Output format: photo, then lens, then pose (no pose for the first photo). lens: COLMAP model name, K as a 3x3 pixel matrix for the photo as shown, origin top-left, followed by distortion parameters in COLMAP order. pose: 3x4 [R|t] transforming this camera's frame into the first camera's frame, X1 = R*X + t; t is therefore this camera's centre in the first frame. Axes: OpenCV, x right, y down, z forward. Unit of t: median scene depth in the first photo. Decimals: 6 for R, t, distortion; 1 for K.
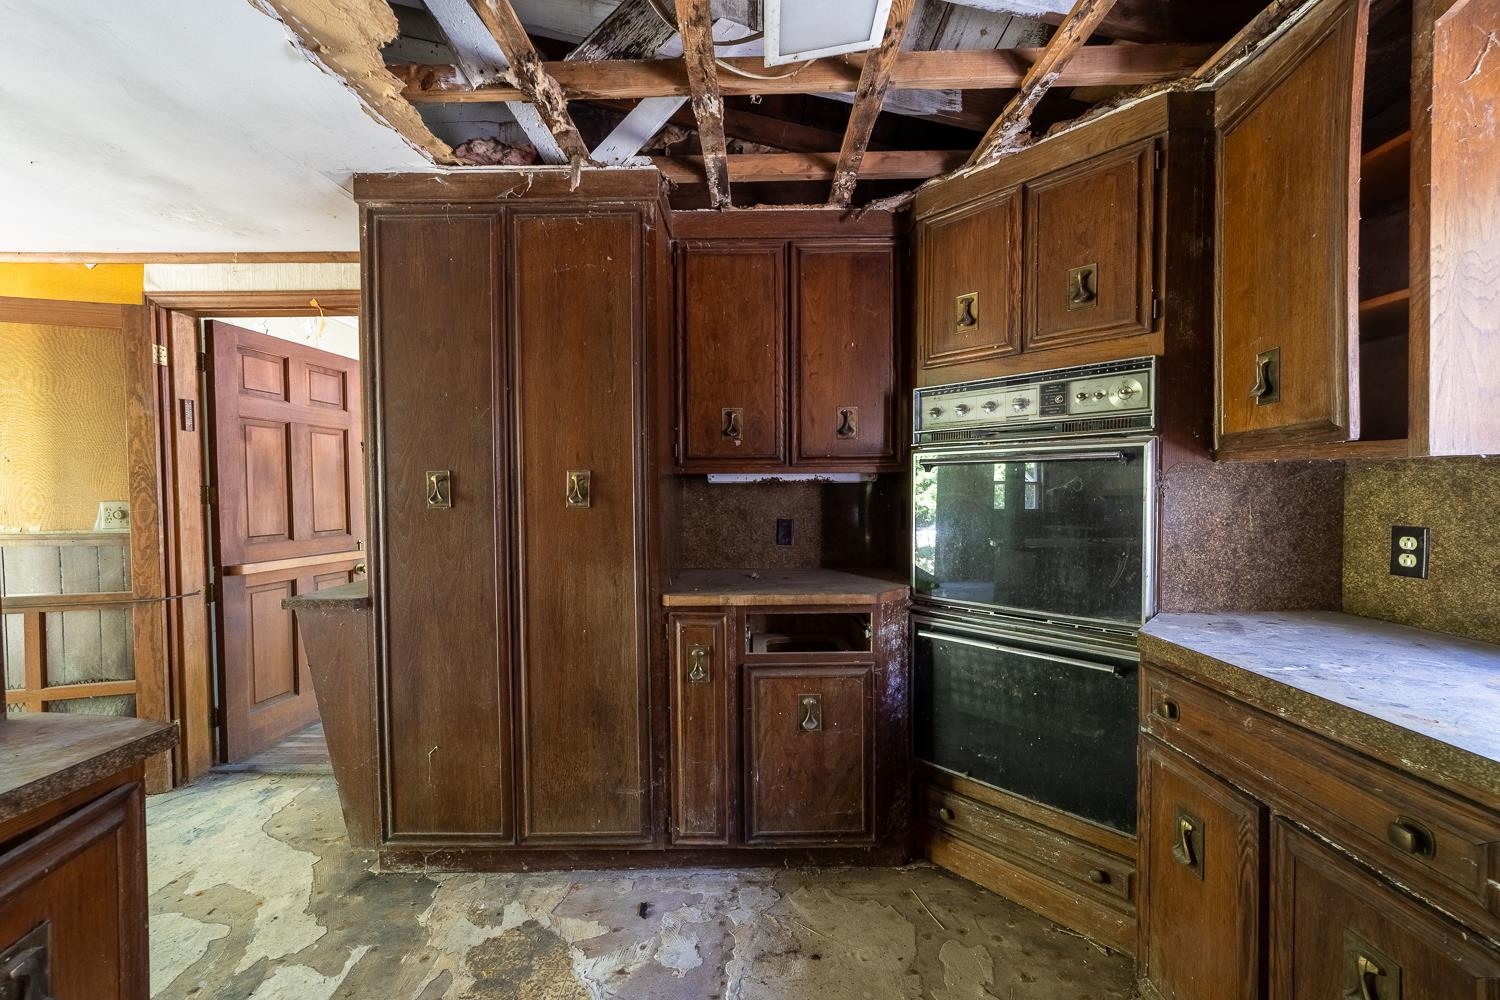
lens RADIAL K [[578.3, 0, 749.5], [0, 578.3, 503.7], [0, 0, 1]] dist [-0.024823, 0.011831]
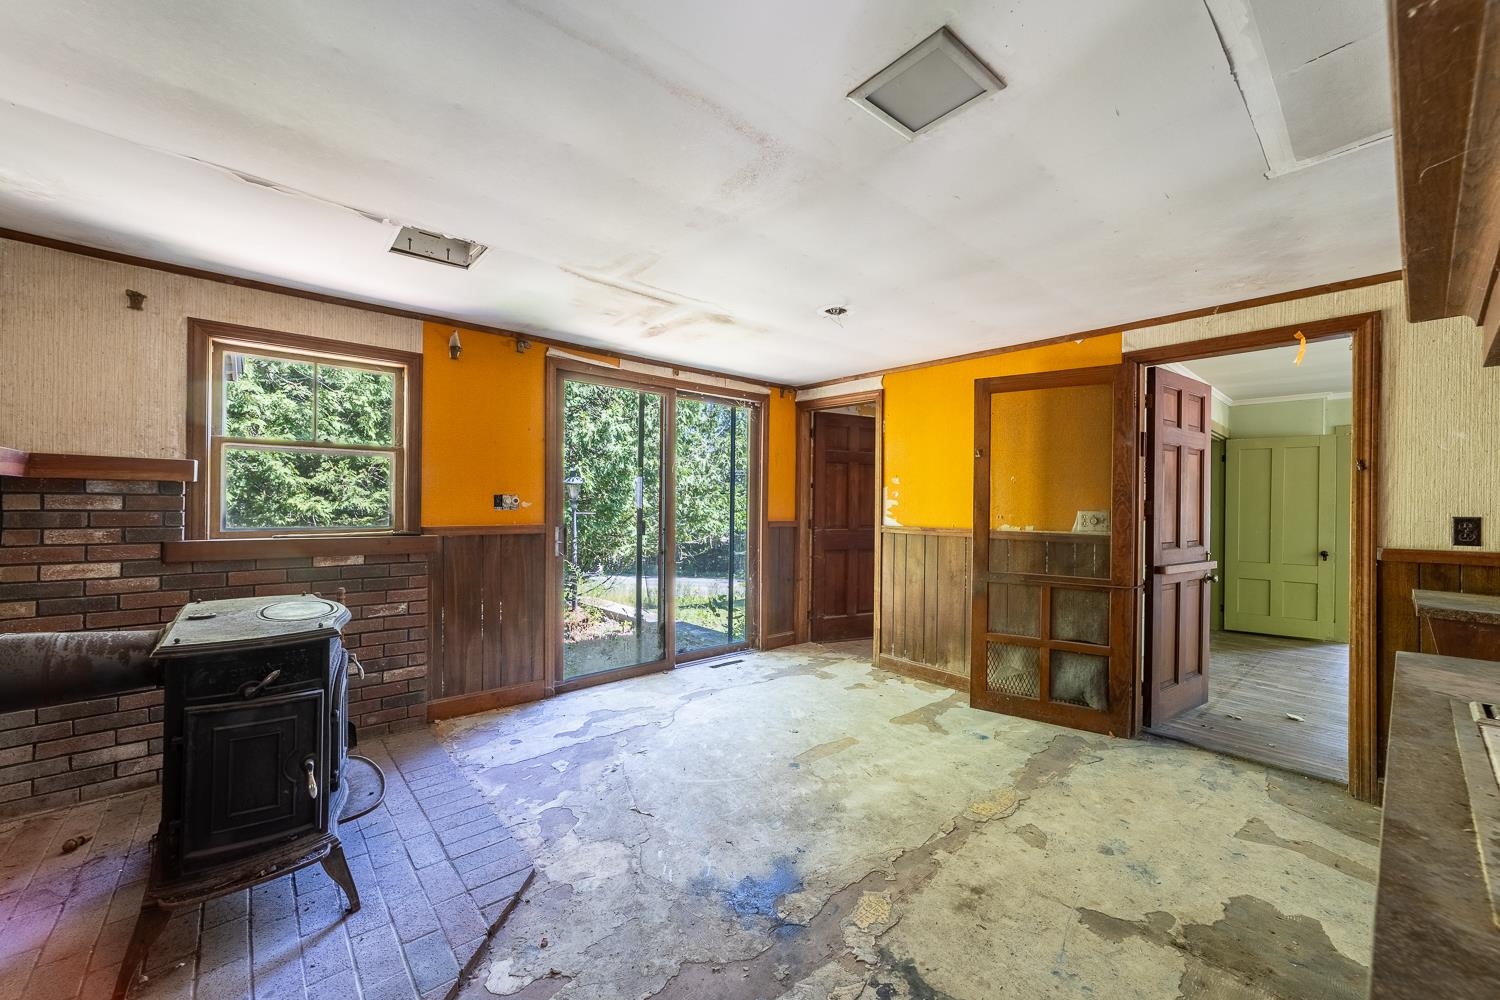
lens RADIAL K [[578.3, 0, 749.5], [0, 578.3, 503.7], [0, 0, 1]] dist [-0.024823, 0.011831]
pose [[0.656377, 0.017232, -0.754236, -0.781053], [-0.036392, 0.999299, -0.008839, 0.025488], [0.753555, 0.033249, 0.656544, -0.637605]]
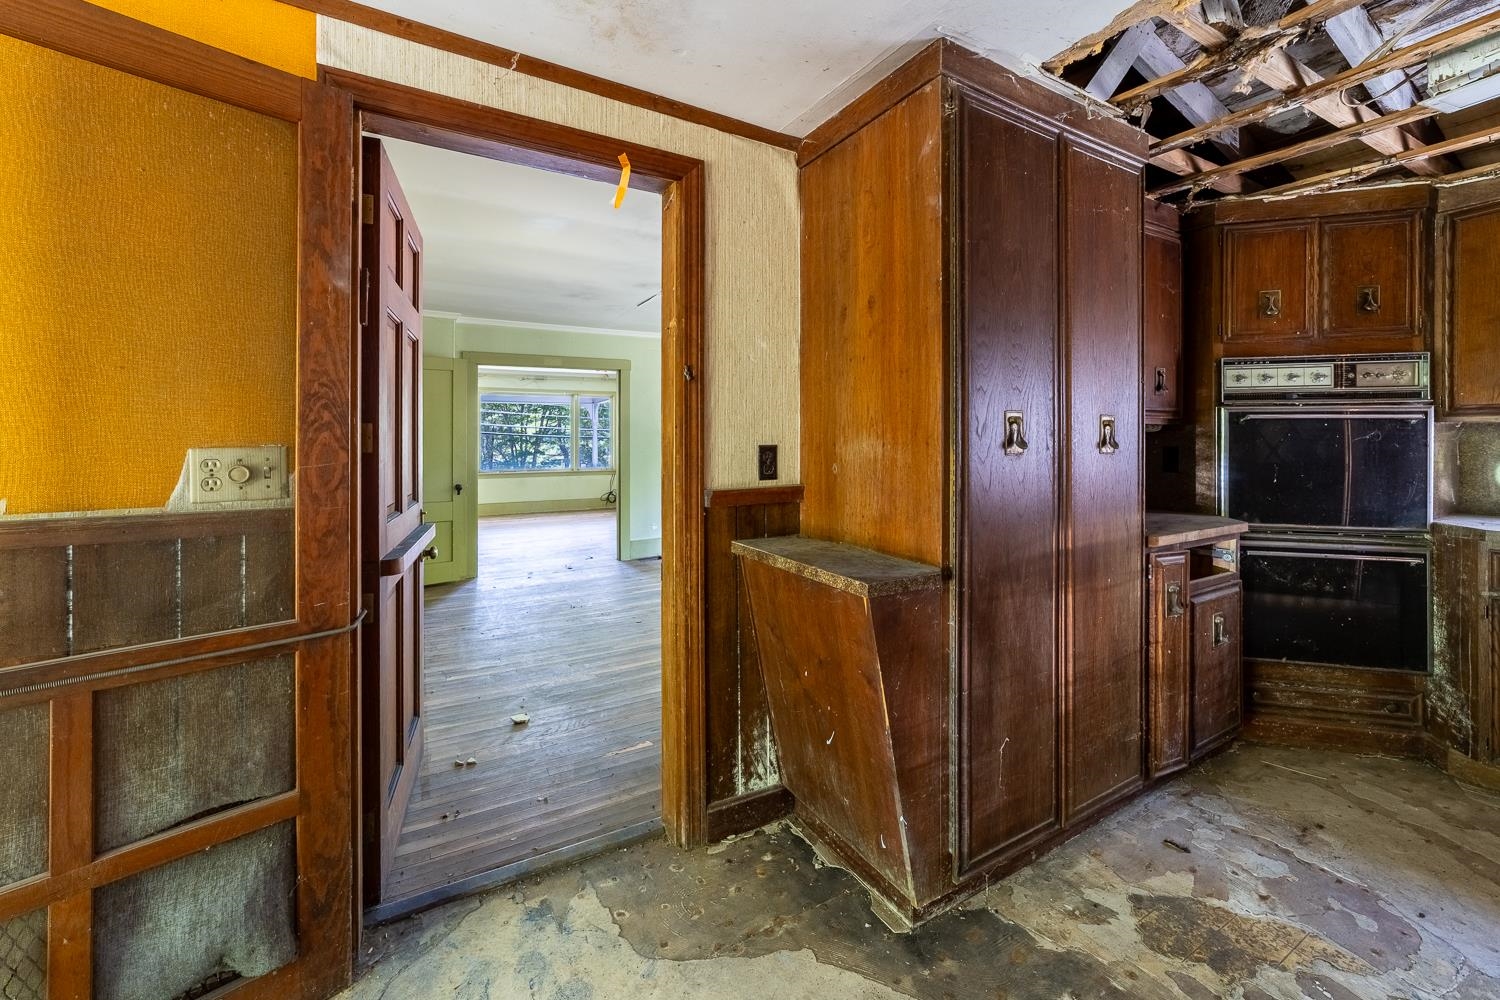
lens RADIAL K [[592.9, 0, 754.8], [0, 592.9, 439.1], [0, 0, 1]] dist [-0.002696, 0.000301]
pose [[0.867925, 0.009077, 0.496613, -1.225738], [0.005109, 0.999617, -0.027199, 0.005925], [-0.496669, 0.026144, 0.867546, 0.392188]]
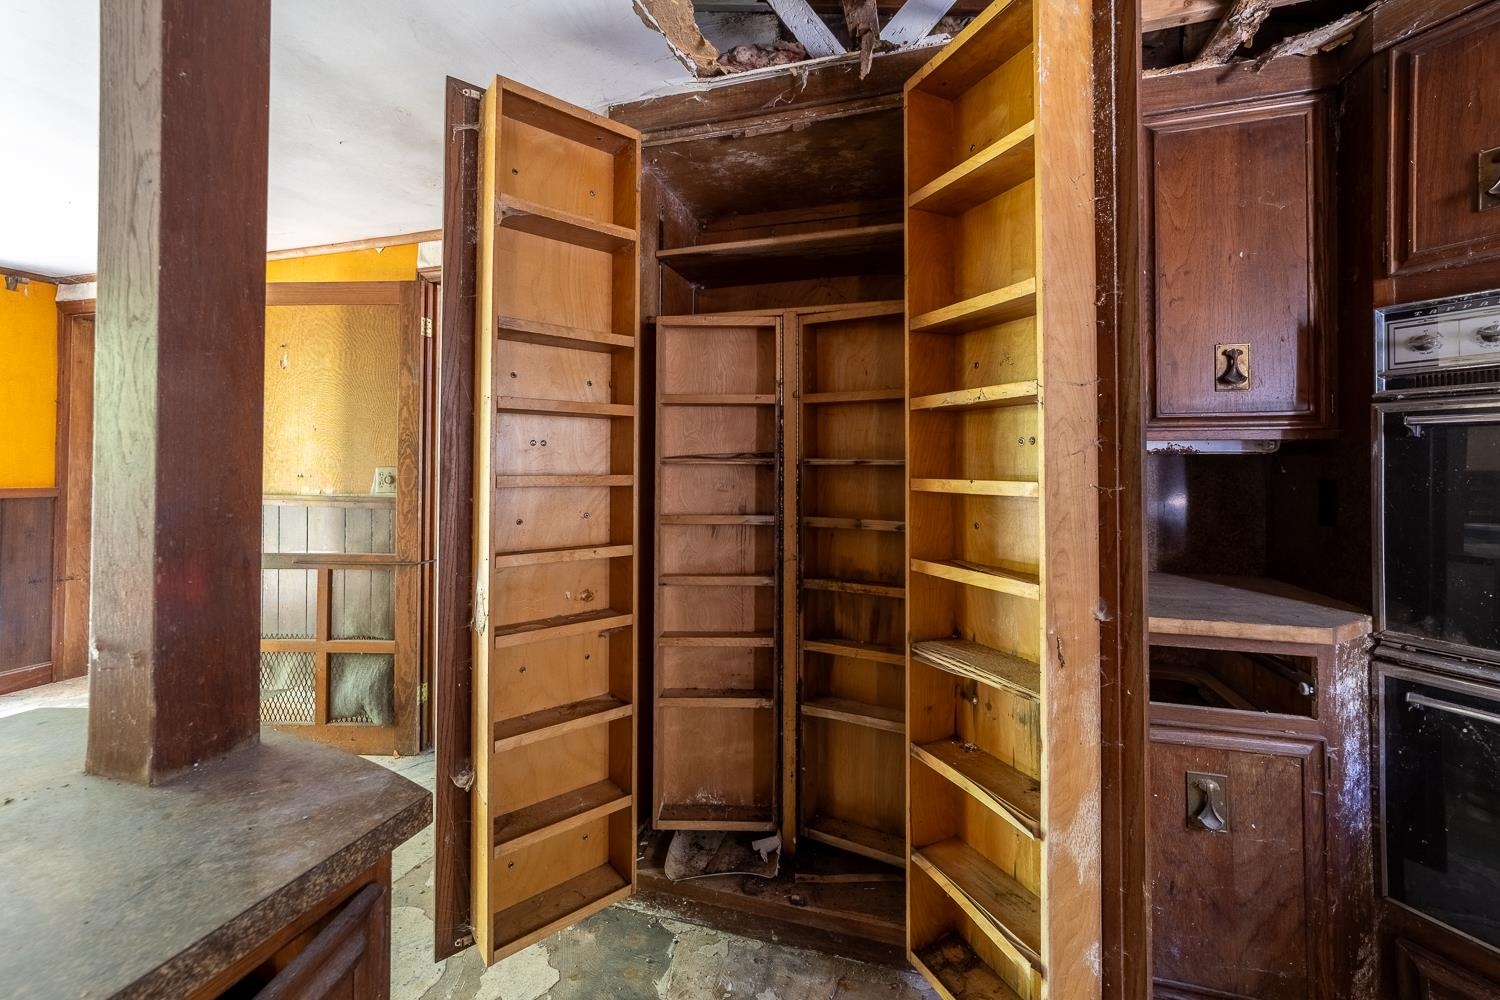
lens RADIAL K [[591.8, 0, 754.6], [0, 591.8, 452.8], [0, 0, 1]] dist [-0.003934, 0.000385]
pose [[0.959716, 0.006749, -0.280890, -0.192068], [-0.018918, 0.998995, -0.040636, 0.001457], [0.280333, 0.044313, 0.958879, 0.179758]]
